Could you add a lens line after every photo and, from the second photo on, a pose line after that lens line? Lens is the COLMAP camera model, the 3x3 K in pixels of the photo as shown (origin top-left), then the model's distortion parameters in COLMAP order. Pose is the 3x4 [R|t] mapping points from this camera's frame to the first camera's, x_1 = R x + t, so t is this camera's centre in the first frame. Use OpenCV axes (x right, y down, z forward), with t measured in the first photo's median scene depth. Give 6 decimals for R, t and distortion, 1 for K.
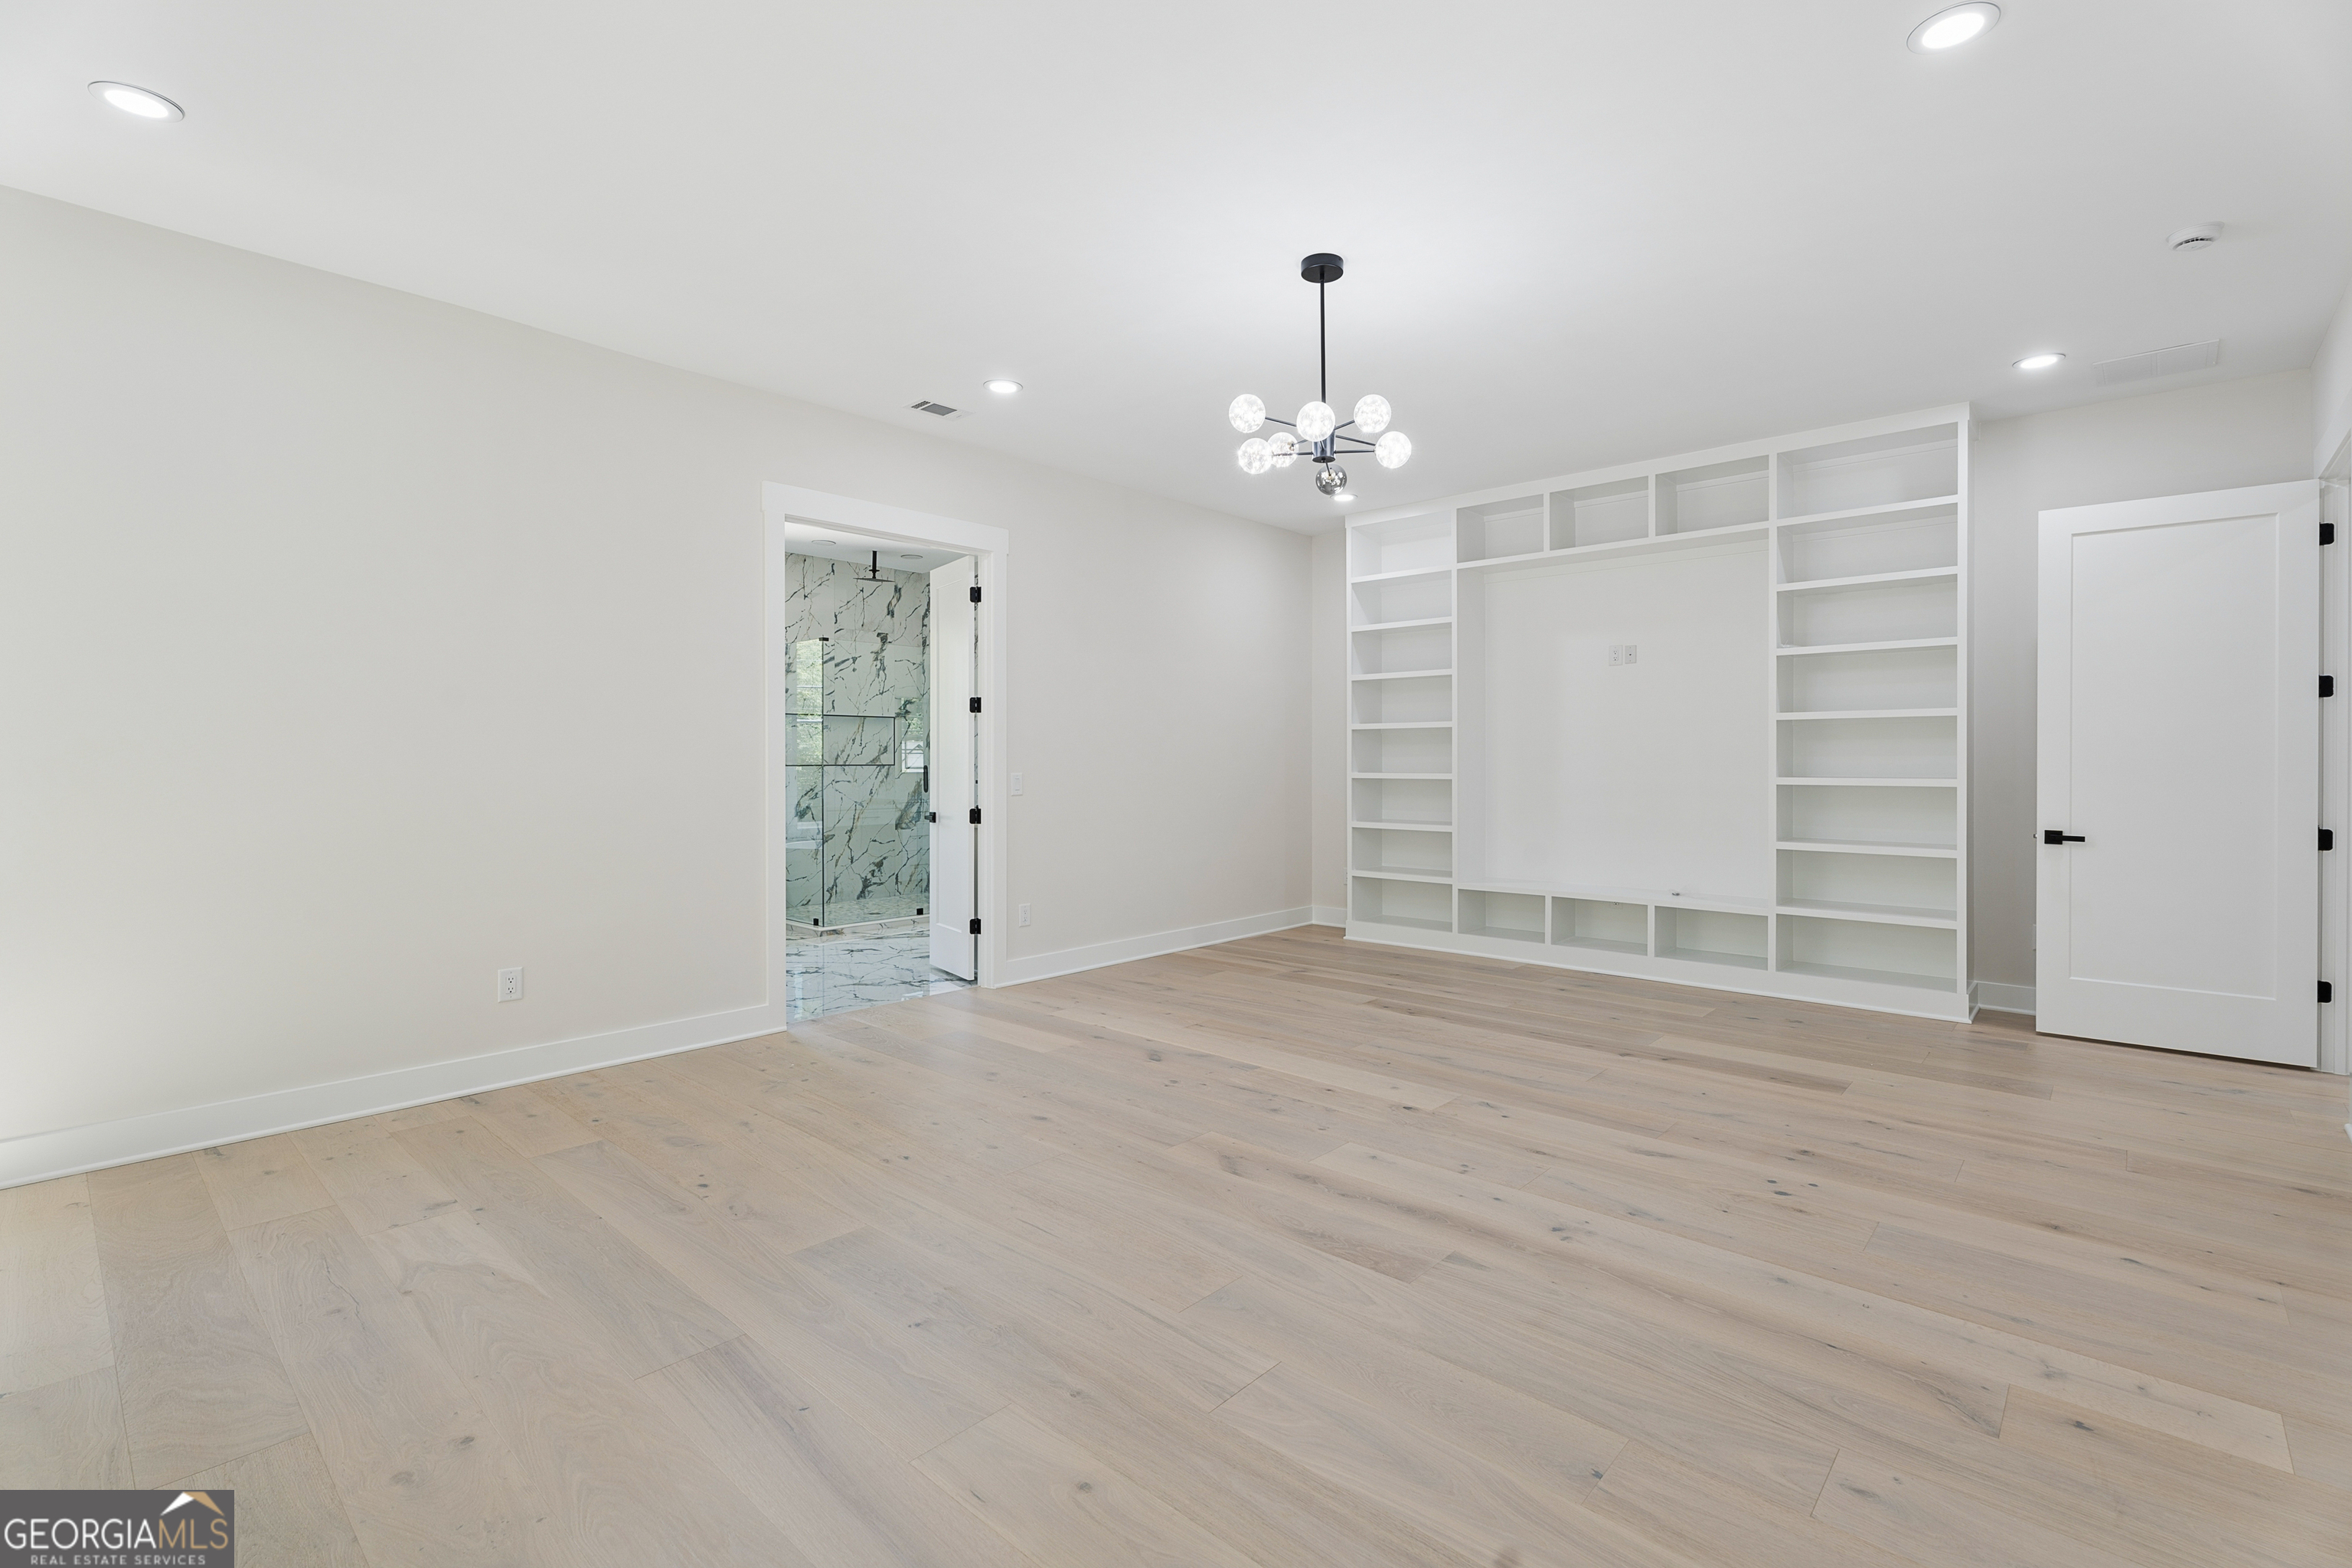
lens RADIAL K [[1049.3, 0, 1176.0], [0, 1049.3, 784.0], [0, 0, 1]] dist [-0.002476, -0.000190]
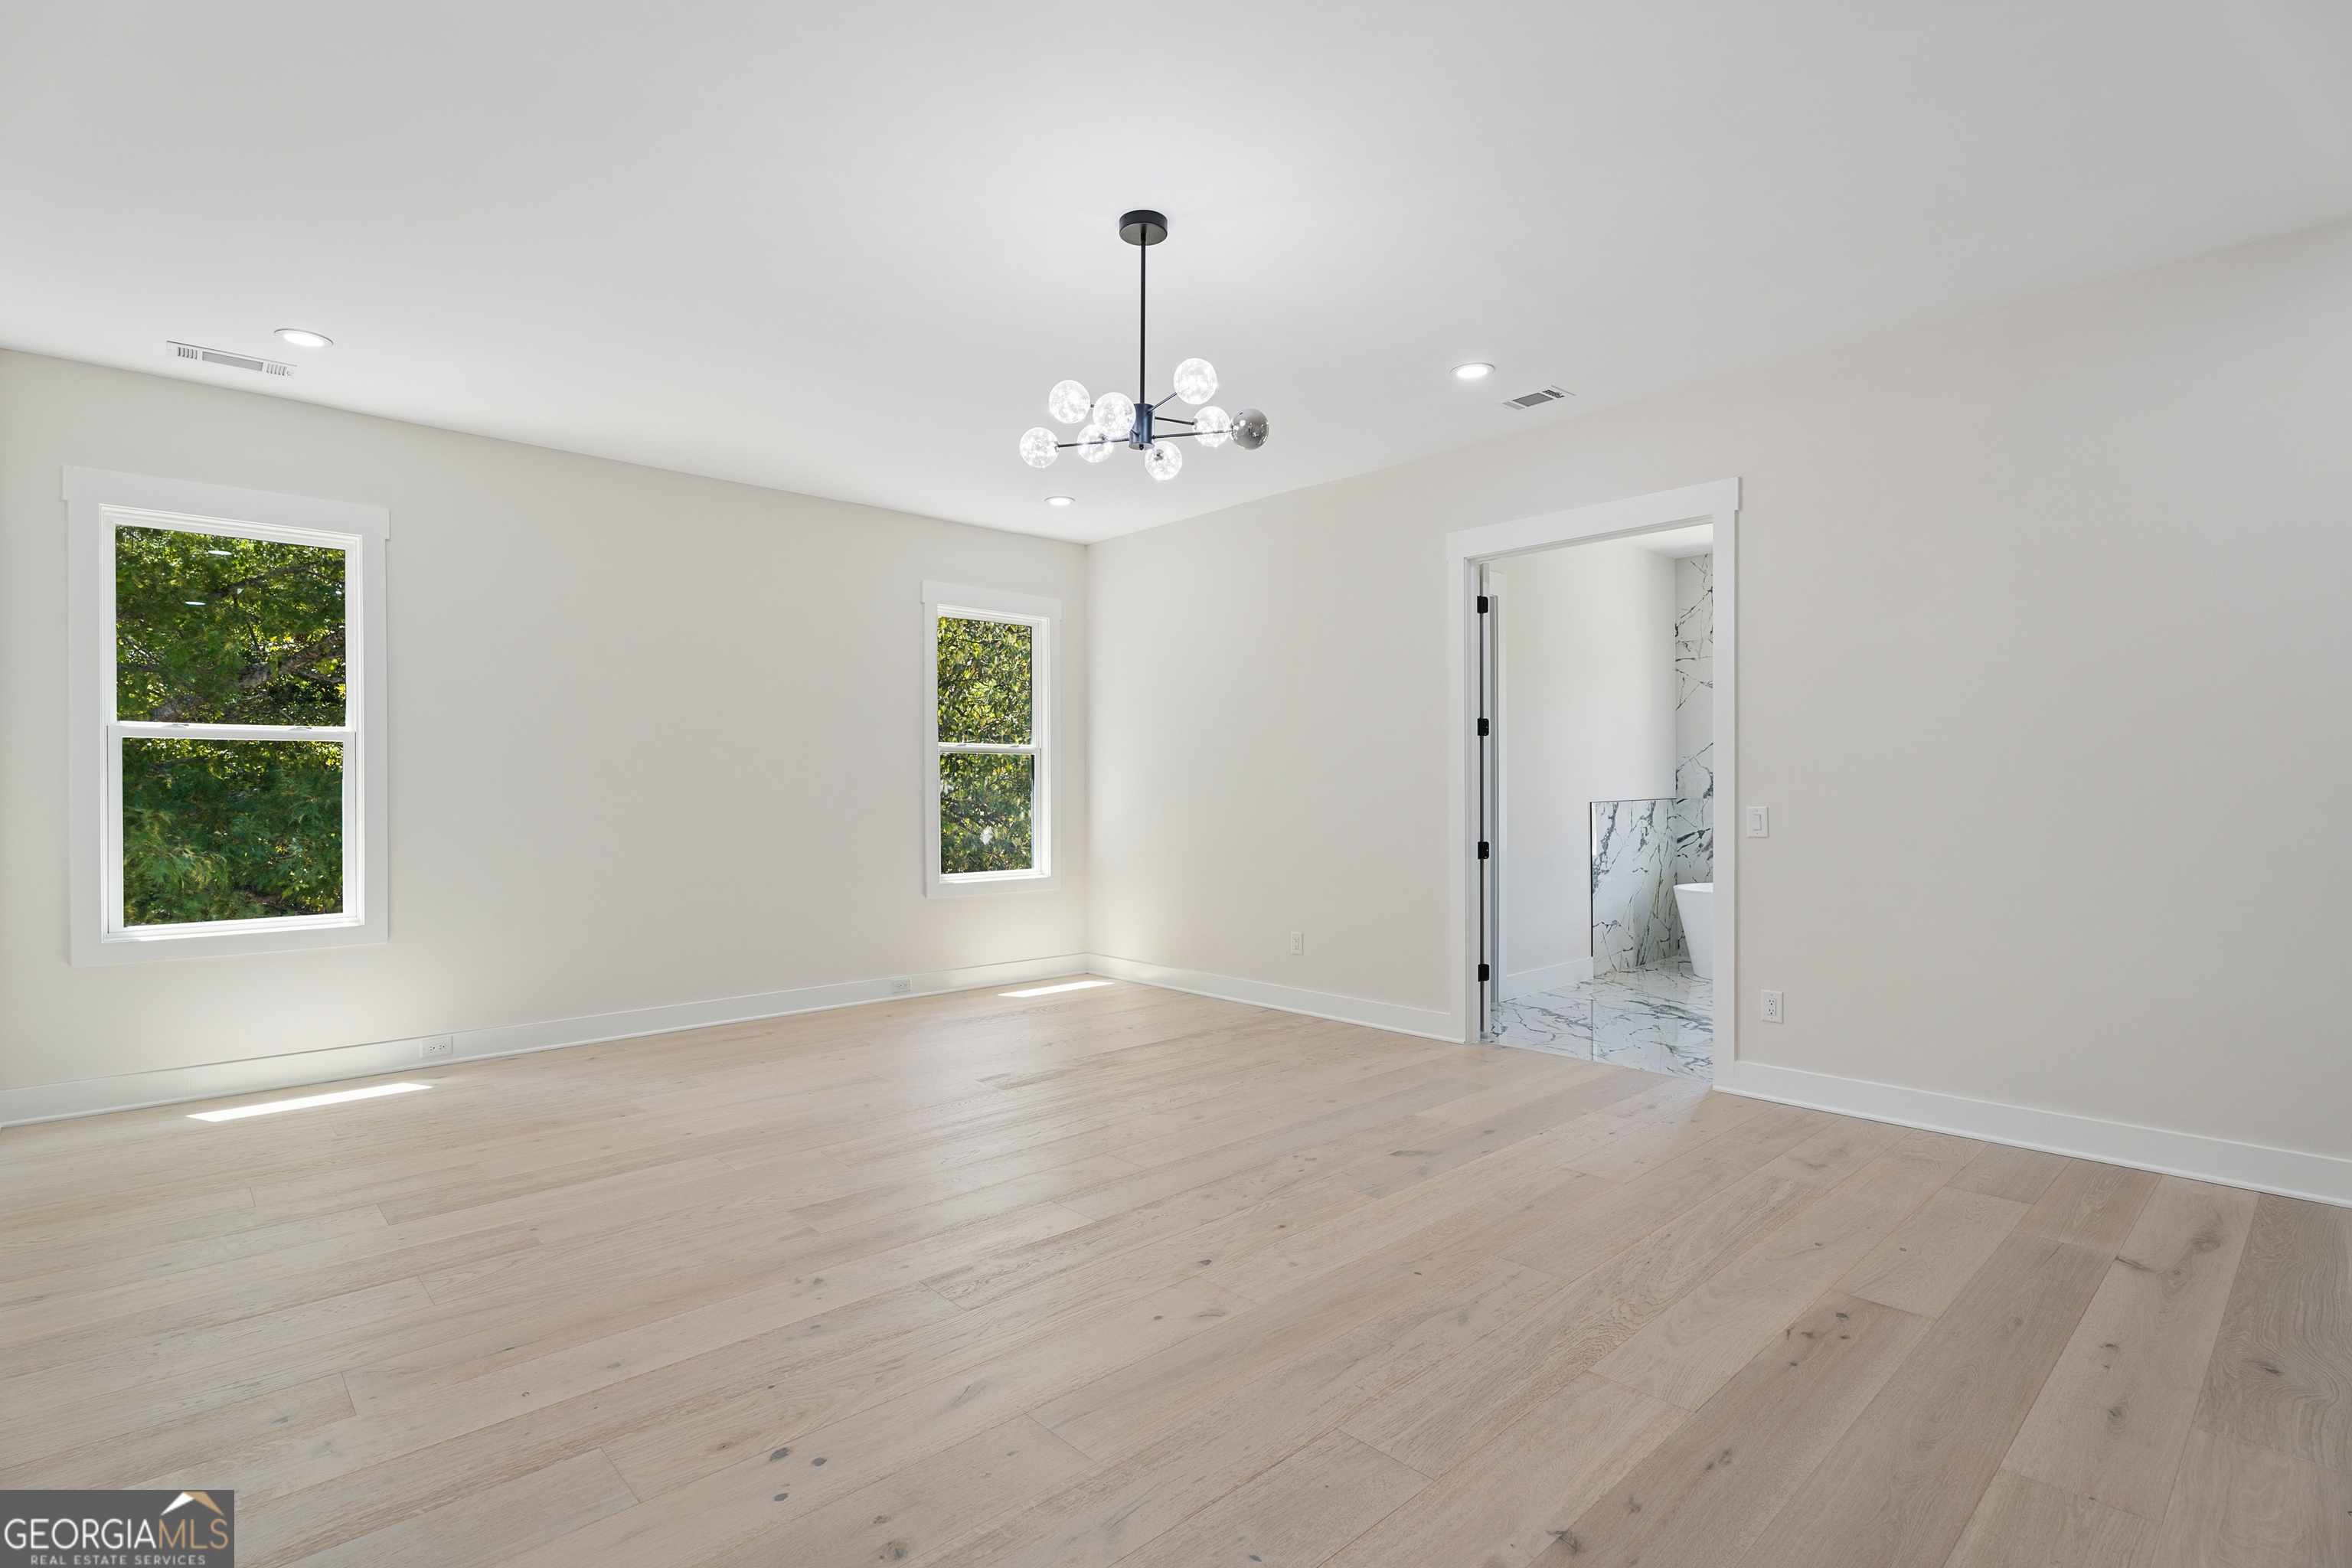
lens RADIAL K [[1116.4, 0, 1176.0], [0, 1116.4, 784.0], [0, 0, 1]] dist [-0.002269, -0.000163]
pose [[-0.085351, -0.006705, -0.996328, 1.219866], [-0.011355, 0.999919, -0.005756, -0.025987], [0.996286, 0.010822, -0.085420, 1.266075]]
